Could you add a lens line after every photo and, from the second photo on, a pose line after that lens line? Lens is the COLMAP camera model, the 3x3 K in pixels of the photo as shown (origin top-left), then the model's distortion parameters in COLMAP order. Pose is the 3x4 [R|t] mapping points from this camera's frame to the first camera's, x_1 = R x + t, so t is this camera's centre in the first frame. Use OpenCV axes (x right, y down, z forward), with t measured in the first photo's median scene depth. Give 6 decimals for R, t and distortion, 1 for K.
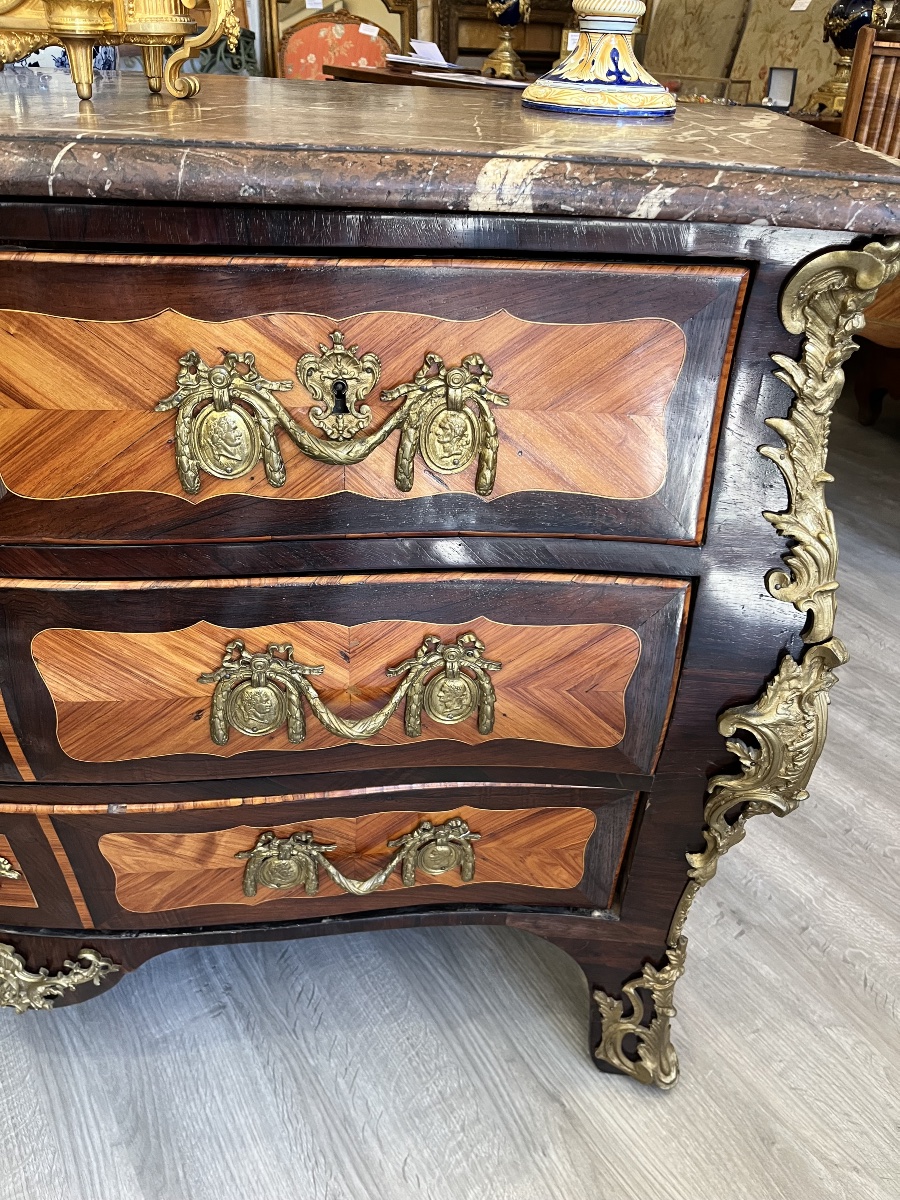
lens RADIAL K [[927.1, 0, 454.8], [0, 927.1, 635.3], [0, 0, 1]] dist [0.023057, -0.054913]
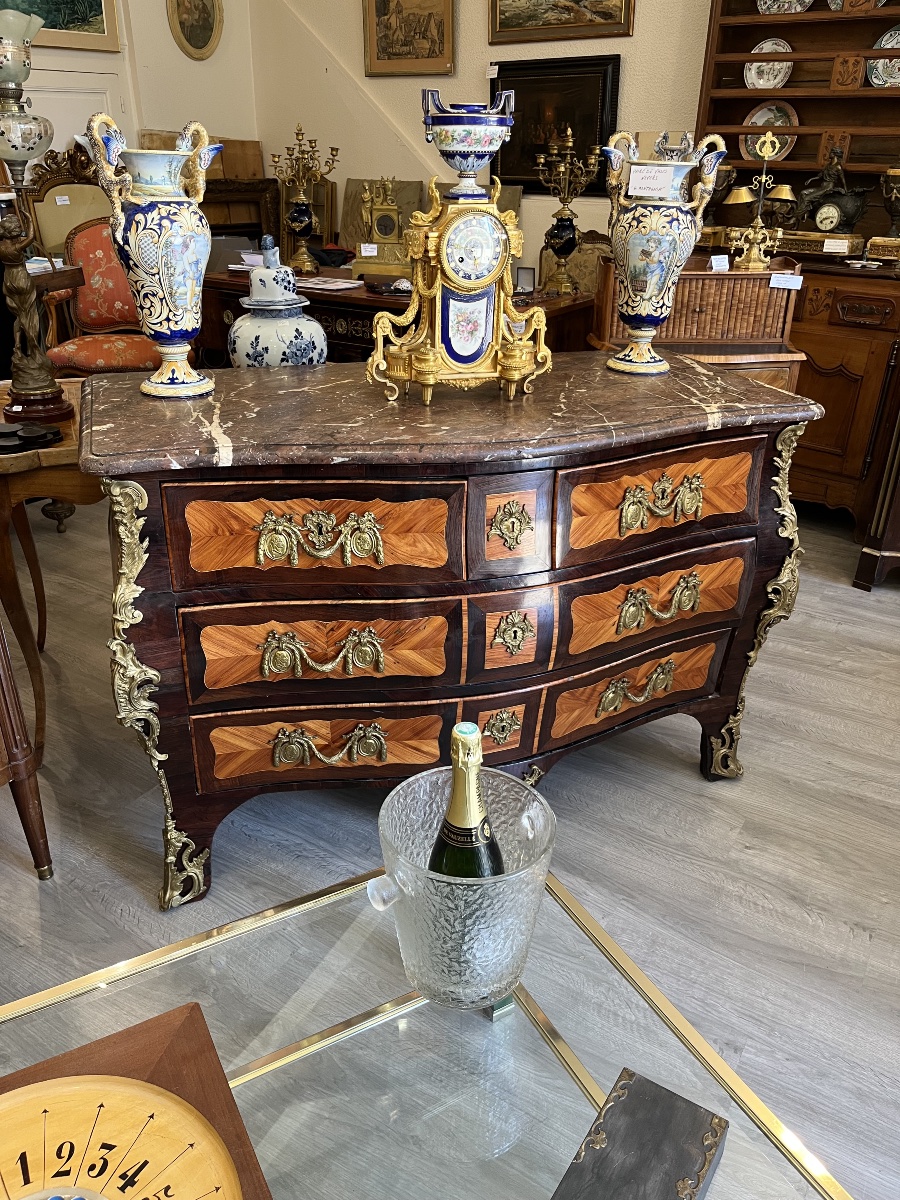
lens RADIAL K [[927.1, 0, 454.8], [0, 927.1, 635.3], [0, 0, 1]] dist [0.023057, -0.054913]
pose [[0.901592, -0.225021, 0.369455, -1.552445], [0.255223, 0.966273, -0.034309, 0.087843], [-0.349274, 0.125226, 0.928615, -1.178536]]
